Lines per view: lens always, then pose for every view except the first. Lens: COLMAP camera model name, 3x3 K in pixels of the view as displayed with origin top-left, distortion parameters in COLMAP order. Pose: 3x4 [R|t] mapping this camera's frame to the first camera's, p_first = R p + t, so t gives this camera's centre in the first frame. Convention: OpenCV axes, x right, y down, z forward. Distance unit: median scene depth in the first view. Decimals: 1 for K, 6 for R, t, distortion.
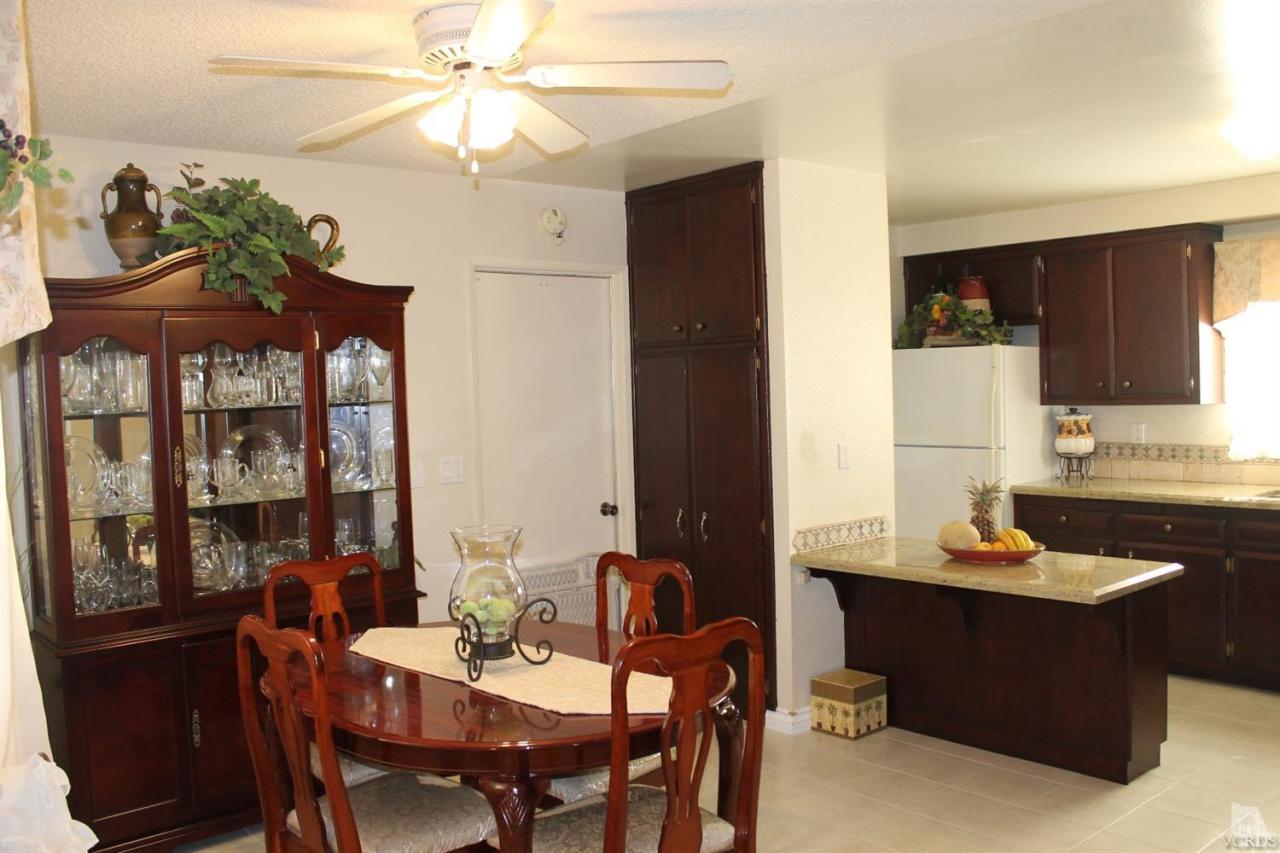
lens RADIAL K [[1064.2, 0, 640.0], [0, 1064.2, 426.5], [0, 0, 1]] dist [-0.165941, 0.123421]
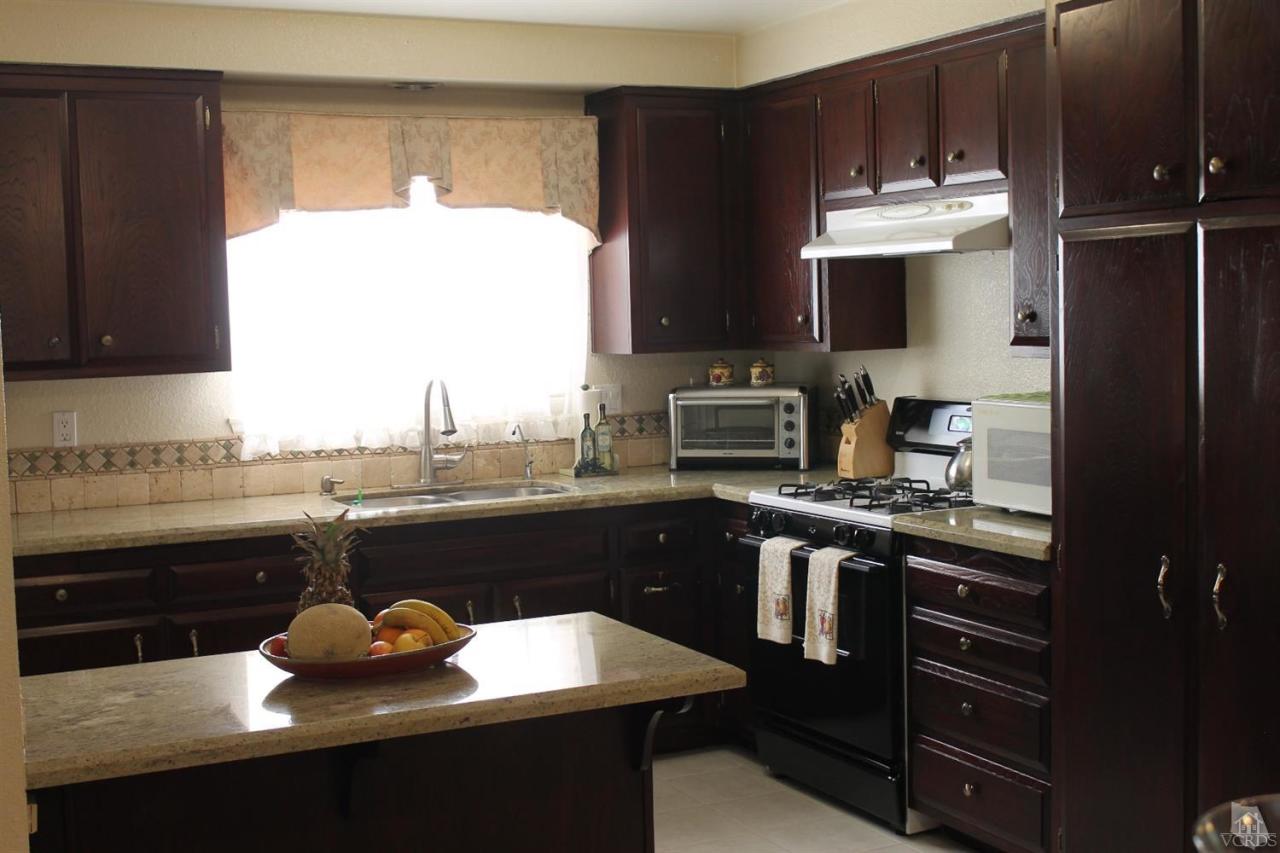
lens RADIAL K [[1577.0, 0, 640.0], [0, 1577.0, 426.5], [0, 0, 1]] dist [-0.091198, 0.006151]
pose [[0.231836, -0.052101, 0.971359, -0.289330], [0.055514, 0.997646, 0.040261, -0.012367], [-0.971170, 0.044590, 0.234183, 0.519061]]
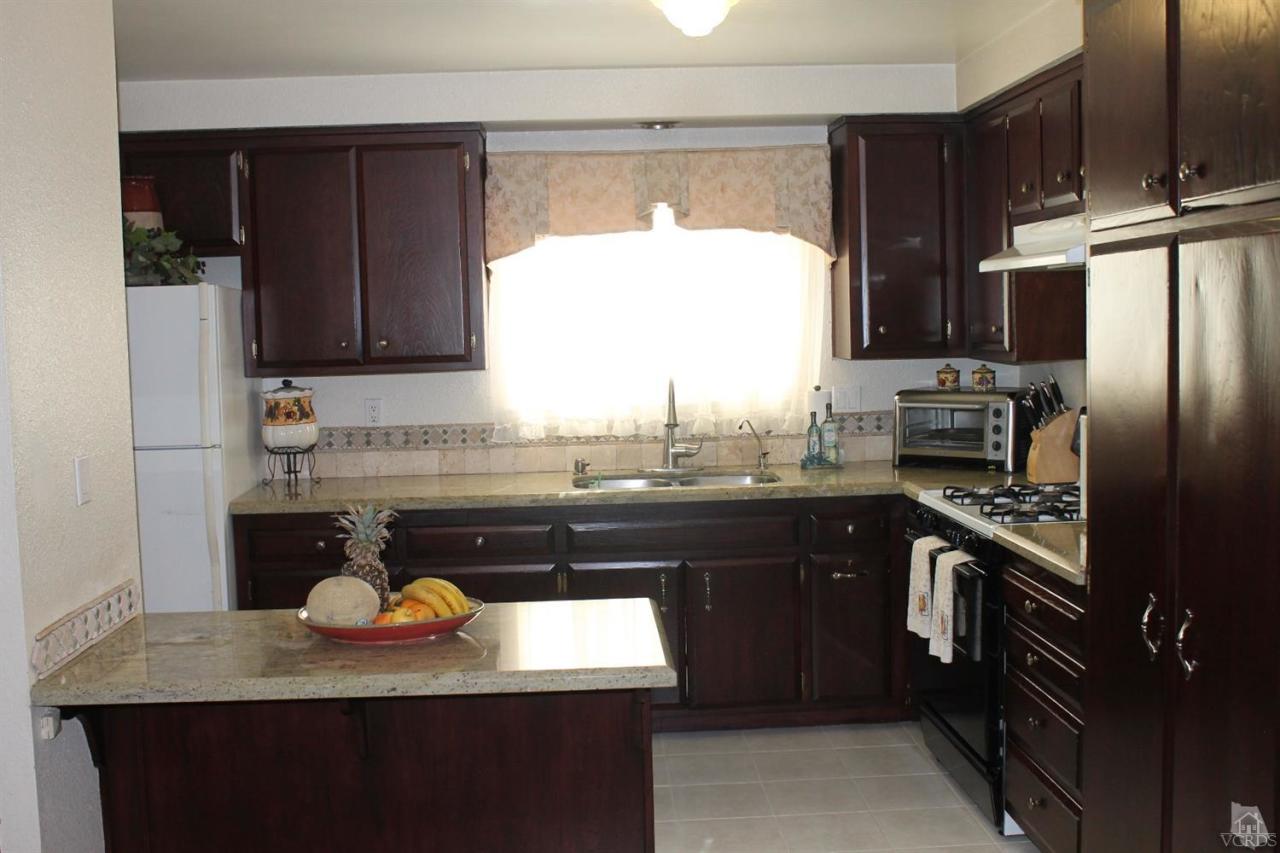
lens RADIAL K [[1293.4, 0, 640.0], [0, 1293.4, 426.5], [0, 0, 1]] dist [-0.108769, -0.002073]
pose [[0.601383, -0.054194, 0.797121, -0.124219], [0.038740, 0.998501, 0.038659, -0.011895], [-0.798021, 0.007632, 0.602581, 0.331750]]
